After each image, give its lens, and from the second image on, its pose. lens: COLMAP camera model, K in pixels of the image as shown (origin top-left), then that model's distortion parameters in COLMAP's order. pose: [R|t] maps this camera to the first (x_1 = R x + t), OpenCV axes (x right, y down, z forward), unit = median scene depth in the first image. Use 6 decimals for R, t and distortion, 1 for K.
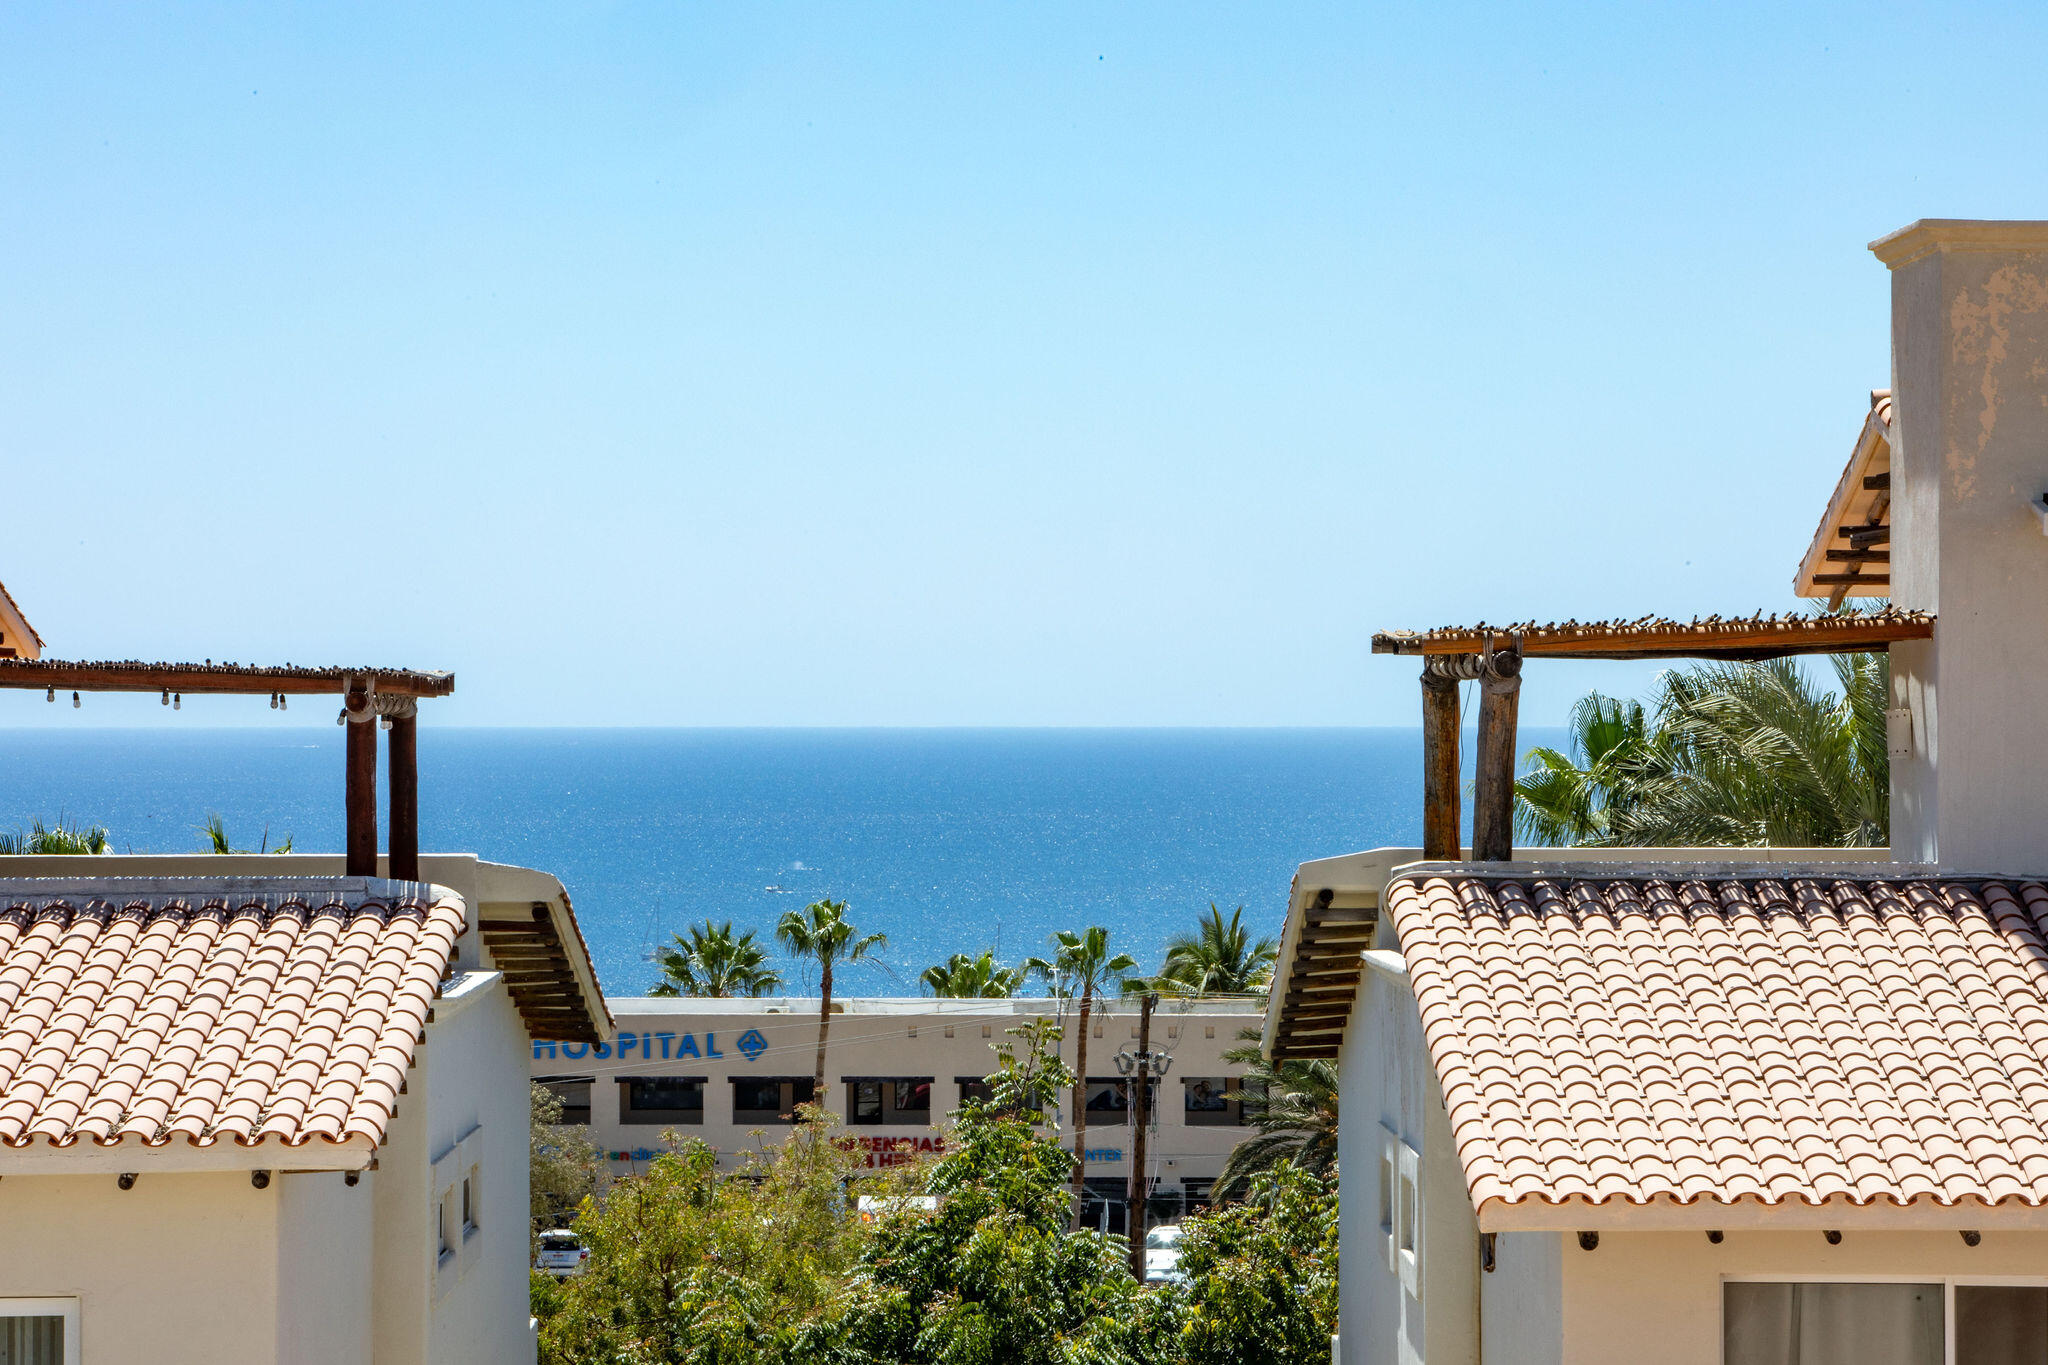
lens RADIAL K [[7681.2, 0, 1024.0], [0, 7681.2, 682.5], [0, 0, 1]] dist [0.236385, 2.384457]
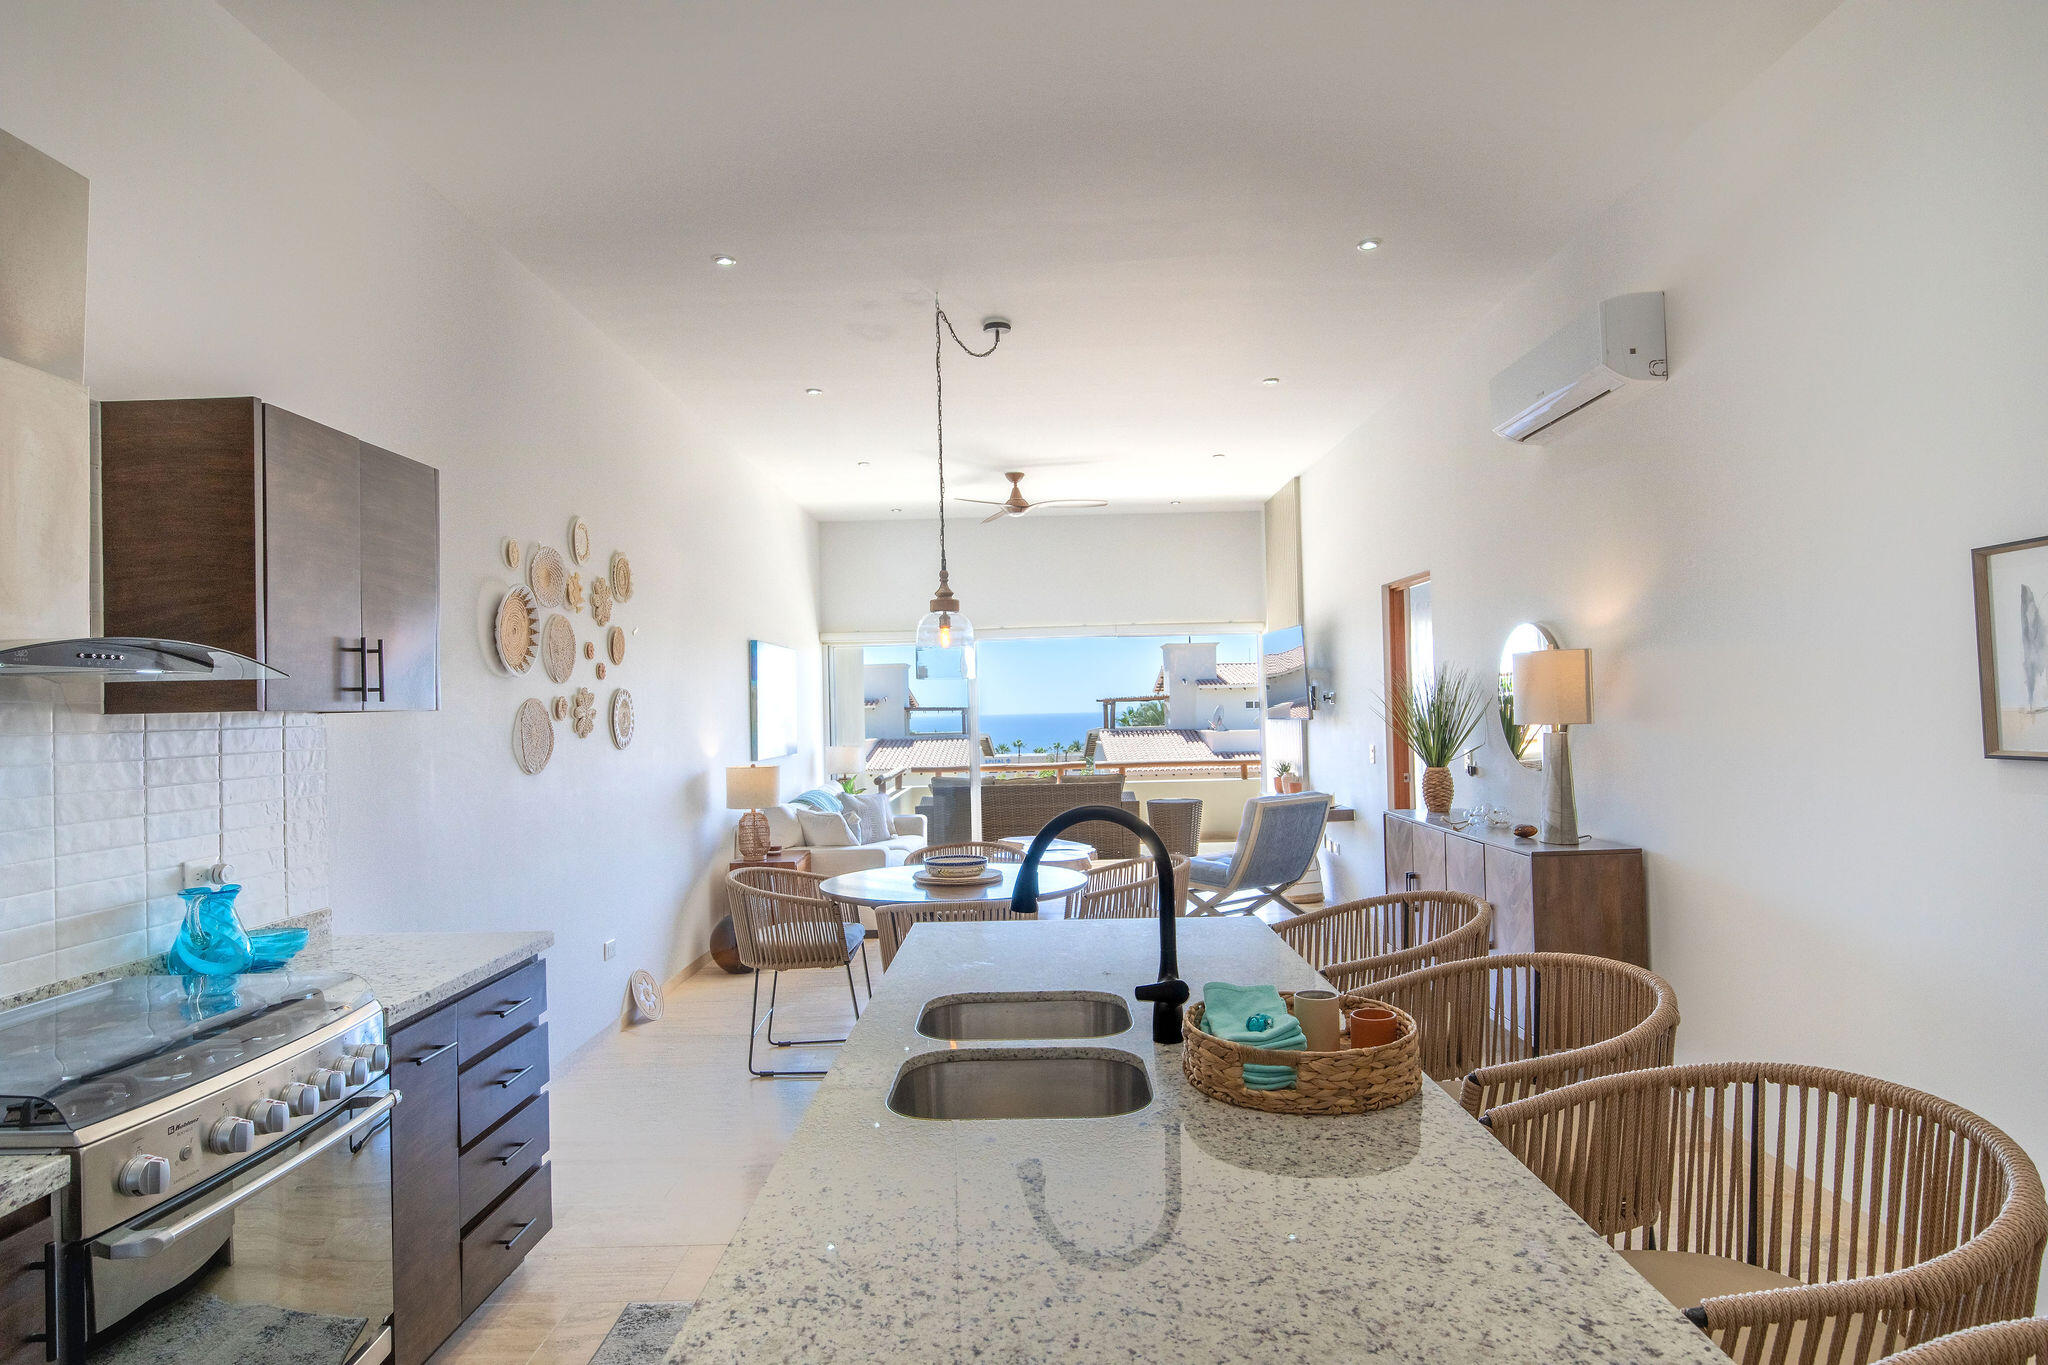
lens RADIAL K [[1158.7, 0, 1024.0], [0, 1158.7, 682.5], [0, 0, 1]] dist [-0.018010, -0.000016]
pose [[0.999530, -0.024493, -0.018418, -0.004395], [0.024100, 0.999483, -0.021281, -0.000270], [0.018930, 0.020827, 0.999604, -0.144236]]
